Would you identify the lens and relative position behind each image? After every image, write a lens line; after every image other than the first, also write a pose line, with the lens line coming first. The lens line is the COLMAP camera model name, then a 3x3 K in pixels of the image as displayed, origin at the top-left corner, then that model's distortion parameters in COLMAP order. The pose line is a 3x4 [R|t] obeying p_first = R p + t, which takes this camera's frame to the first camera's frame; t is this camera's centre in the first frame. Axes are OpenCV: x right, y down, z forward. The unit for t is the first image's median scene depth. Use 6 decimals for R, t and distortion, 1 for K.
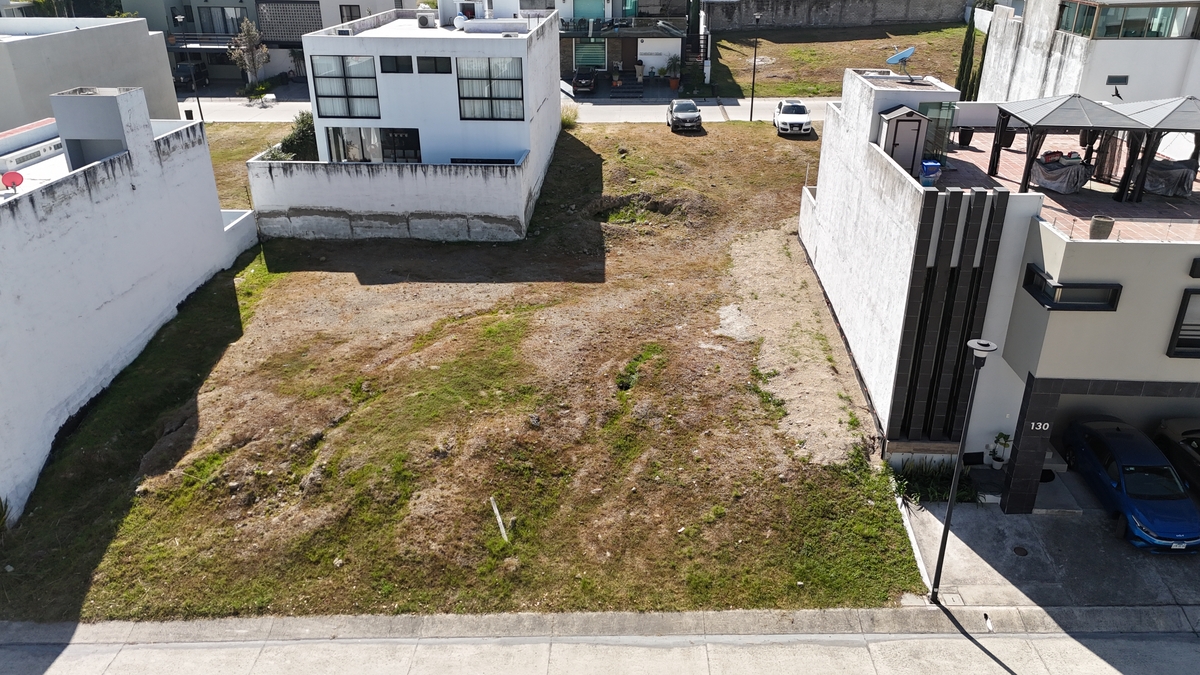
lens RADIAL K [[878.9, 0, 600.0], [0, 878.9, 337.5], [0, 0, 1]] dist [0.094201, -0.115096]
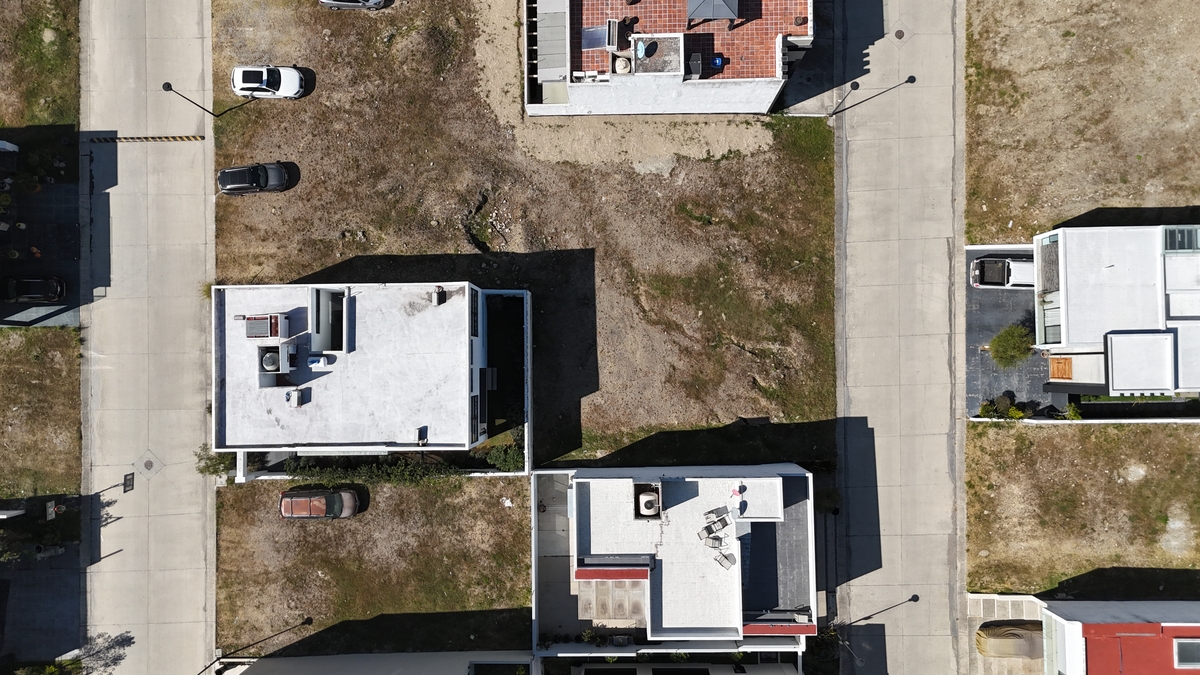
lens RADIAL K [[878.9, 0, 600.0], [0, 878.9, 337.5], [0, 0, 1]] dist [0.094201, -0.115096]
pose [[-0.064937, -0.997407, 0.031021, -0.241601], [0.442028, -0.000881, 0.897001, -1.589197], [-0.894647, 0.071961, 0.440939, 0.248903]]
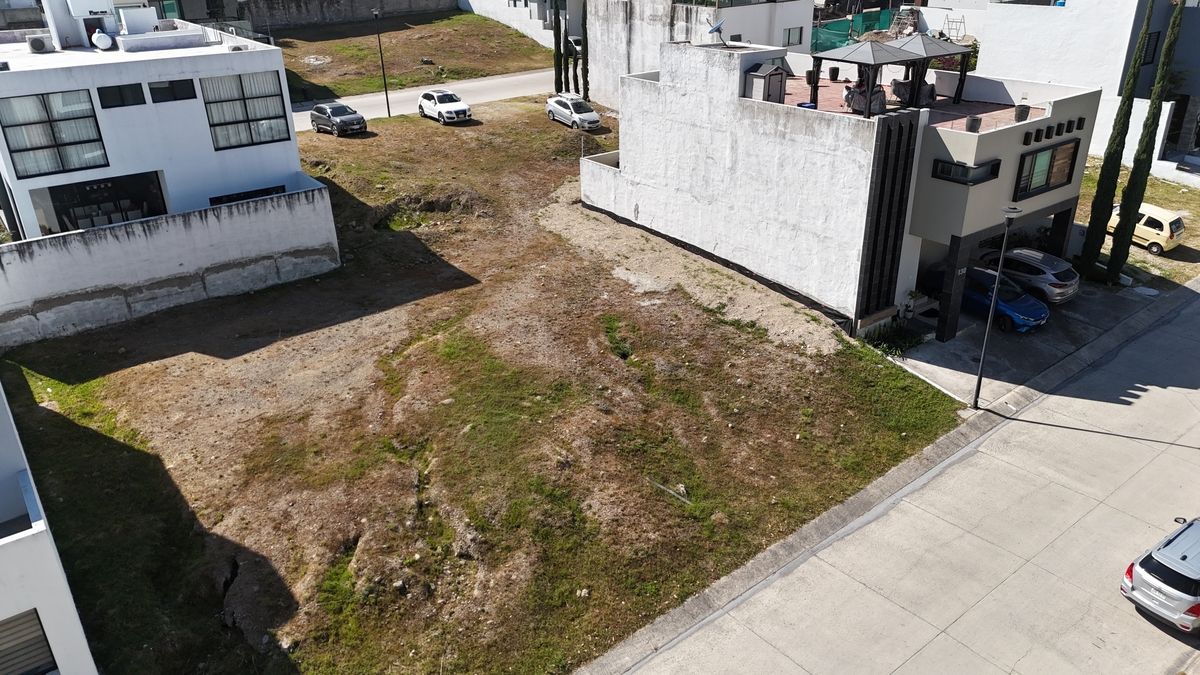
lens RADIAL K [[878.9, 0, 600.0], [0, 878.9, 337.5], [0, 0, 1]] dist [0.094201, -0.115096]
pose [[0.763803, -0.286213, 0.578522, -0.478621], [0.283934, 0.953918, 0.097064, -0.060758], [-0.579644, 0.090124, 0.809871, 0.125532]]
